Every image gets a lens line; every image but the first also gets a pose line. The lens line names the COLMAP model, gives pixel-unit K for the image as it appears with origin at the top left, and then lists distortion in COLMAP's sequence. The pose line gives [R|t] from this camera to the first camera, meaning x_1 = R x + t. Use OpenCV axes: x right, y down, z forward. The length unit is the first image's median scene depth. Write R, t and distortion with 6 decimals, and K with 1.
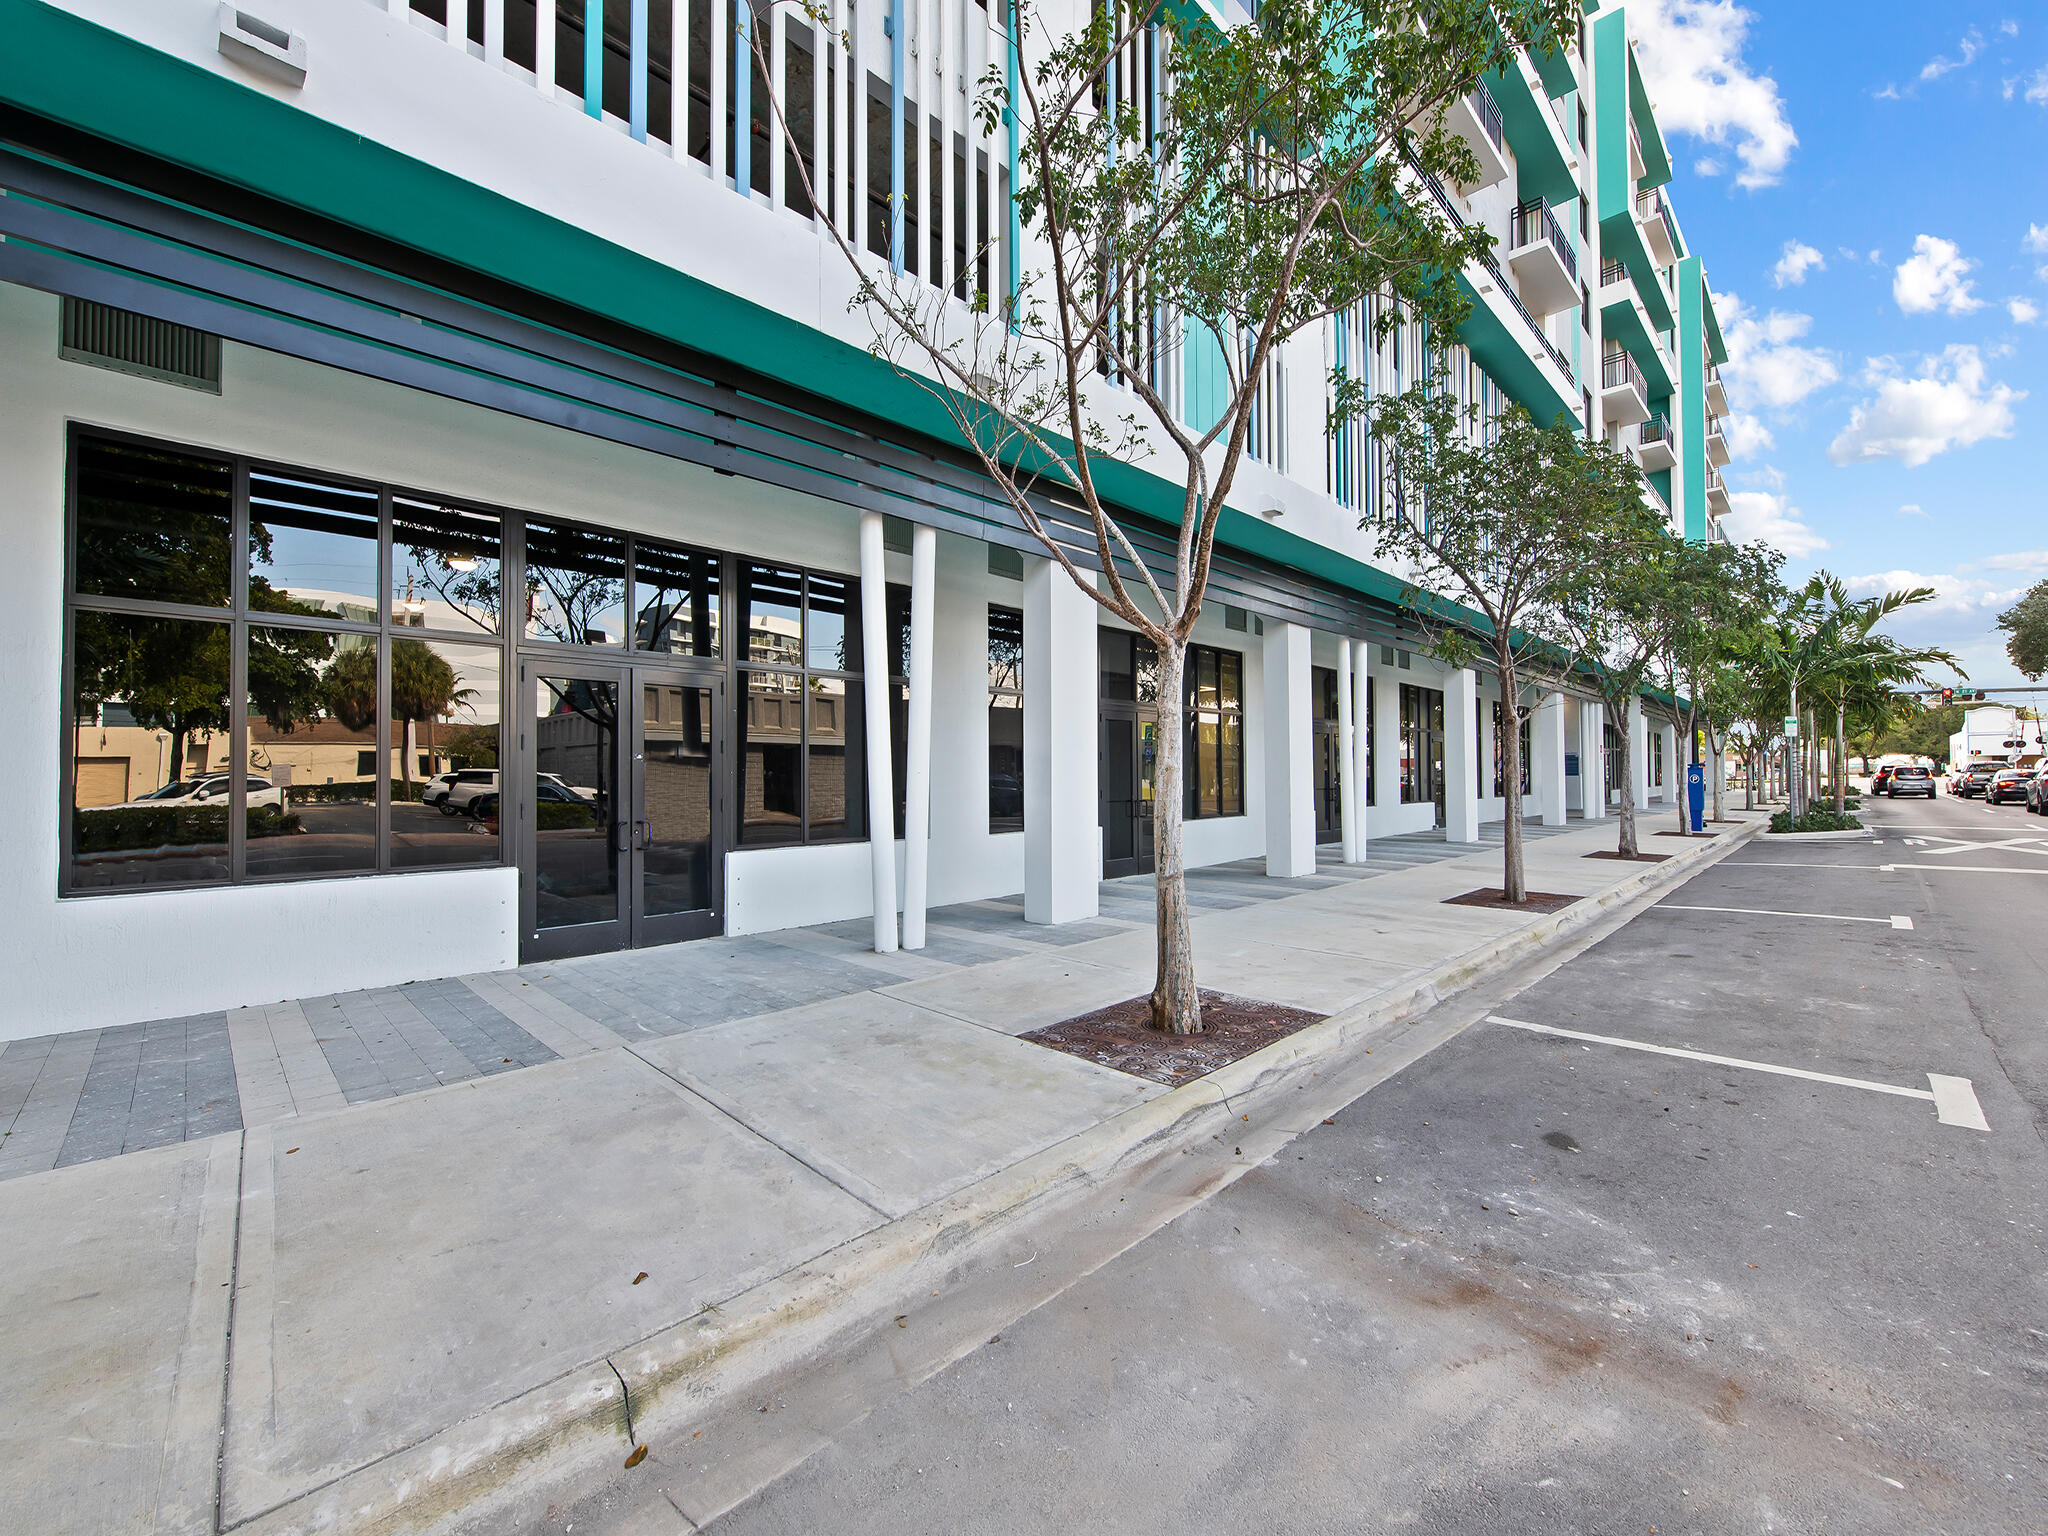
lens RADIAL K [[910.5, 0, 1016.8], [0, 910.5, 766.7], [0, 0, 1]] dist [-0.000780, -0.000721]
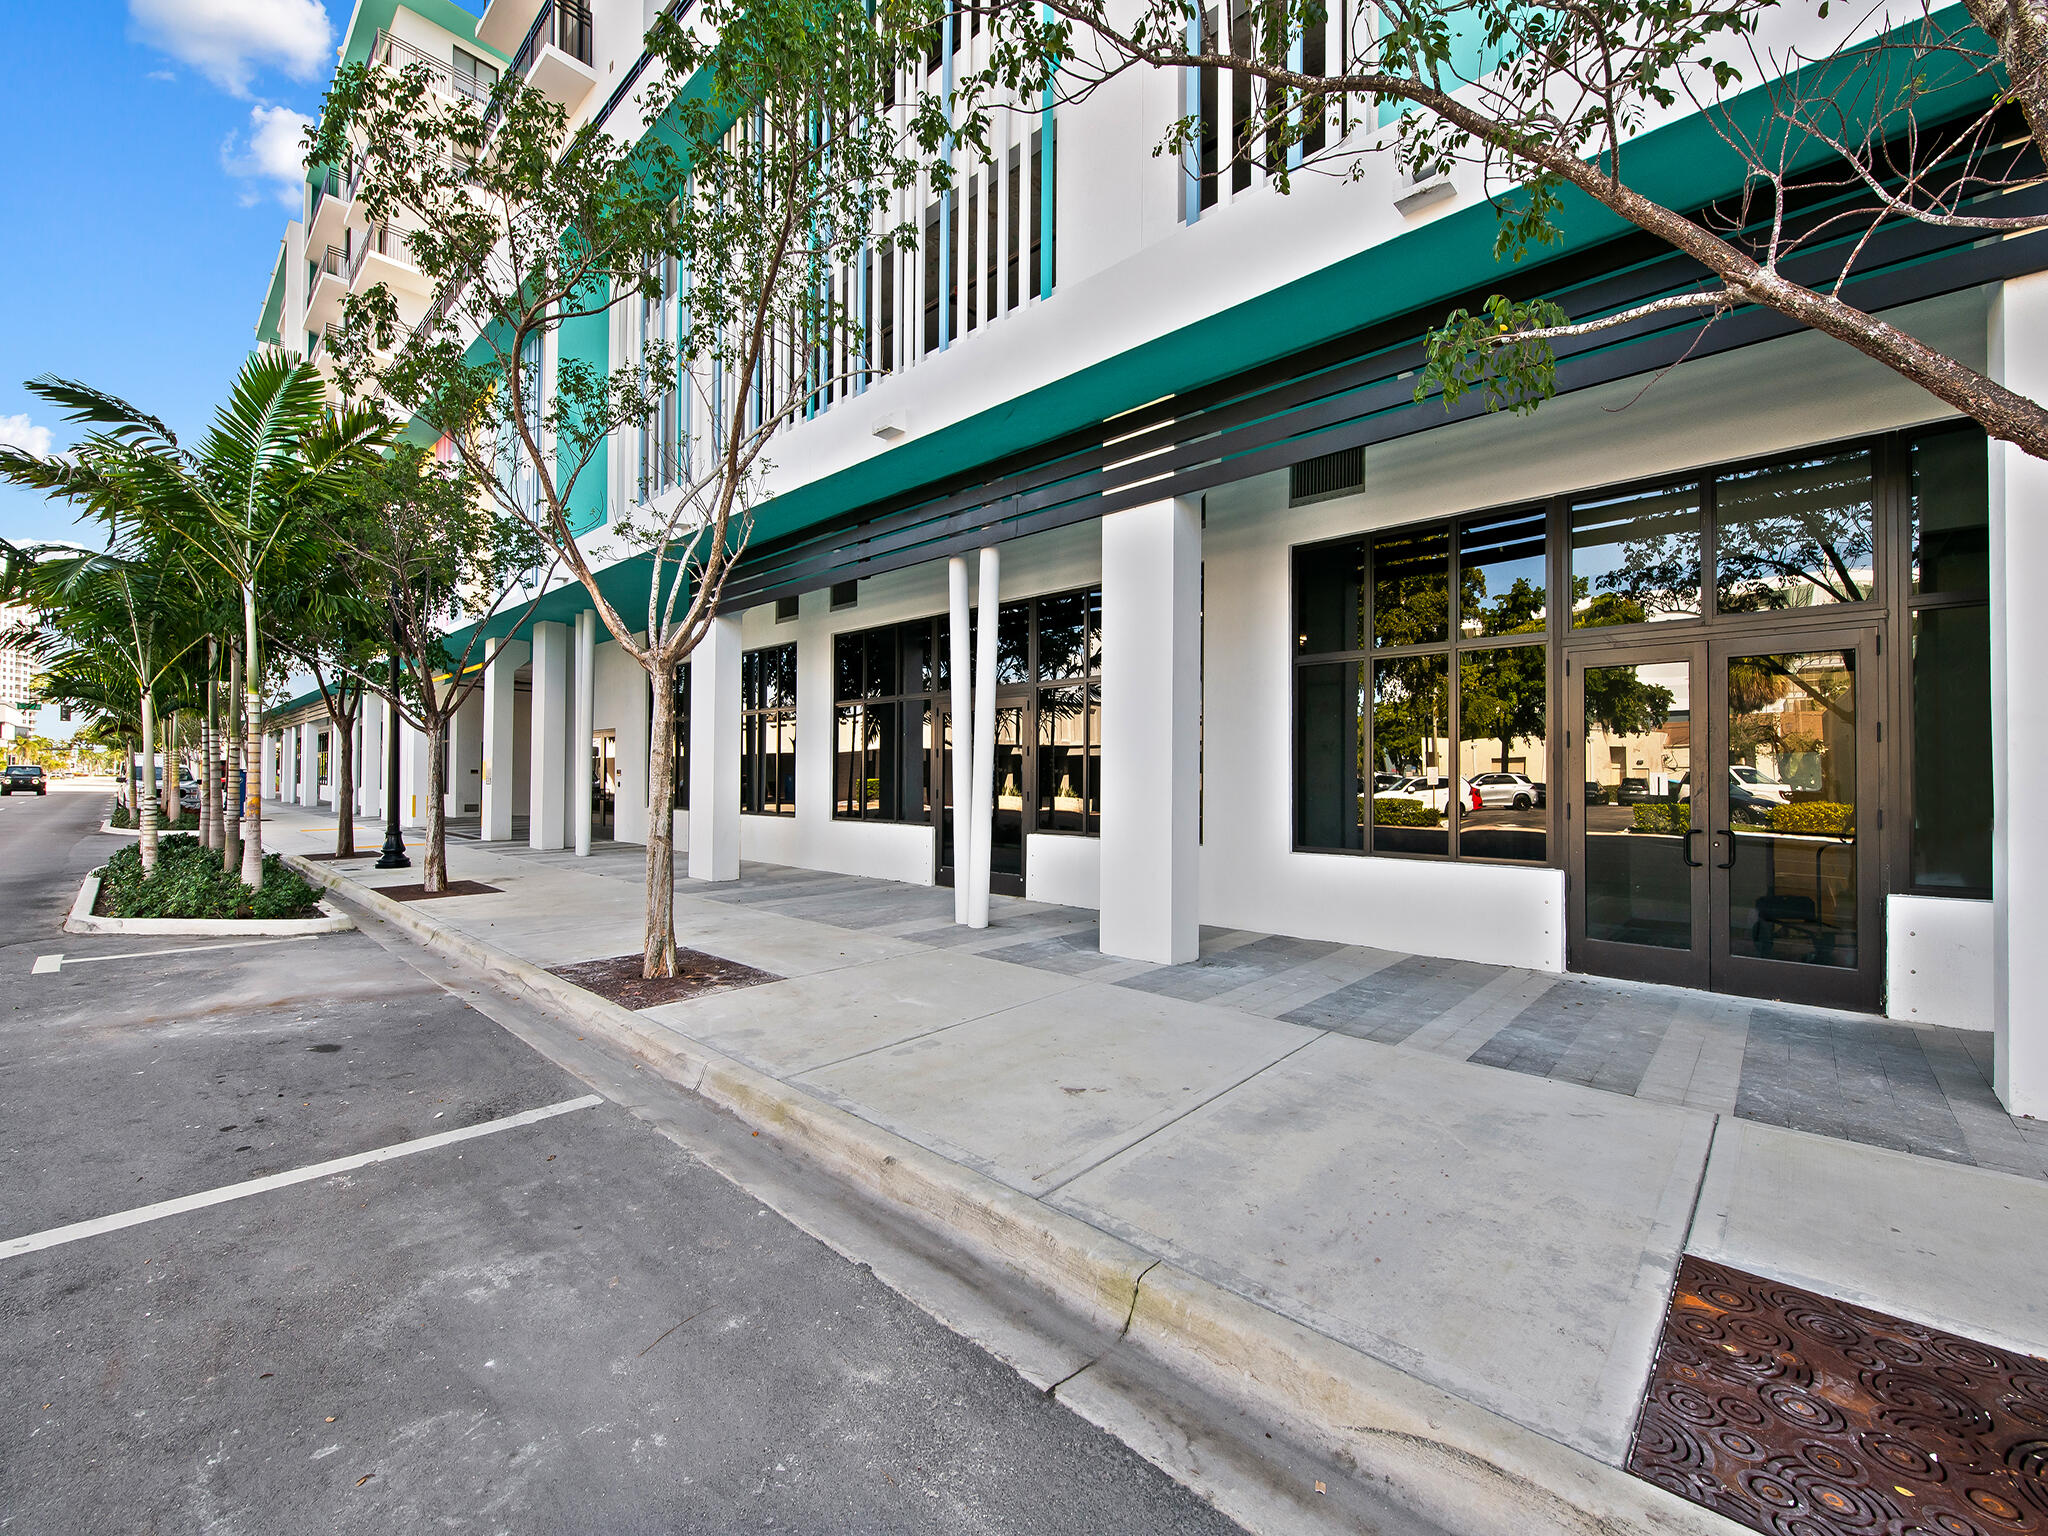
lens RADIAL K [[910.5, 0, 1036.0], [0, 910.5, 767.4], [0, 0, 1]] dist [-0.000780, -0.000721]
pose [[-0.040860, -0.000956, -0.999164, 0.984156], [0.005173, 0.999986, -0.001168, 0.002803], [0.999151, -0.005216, -0.040855, 1.091110]]
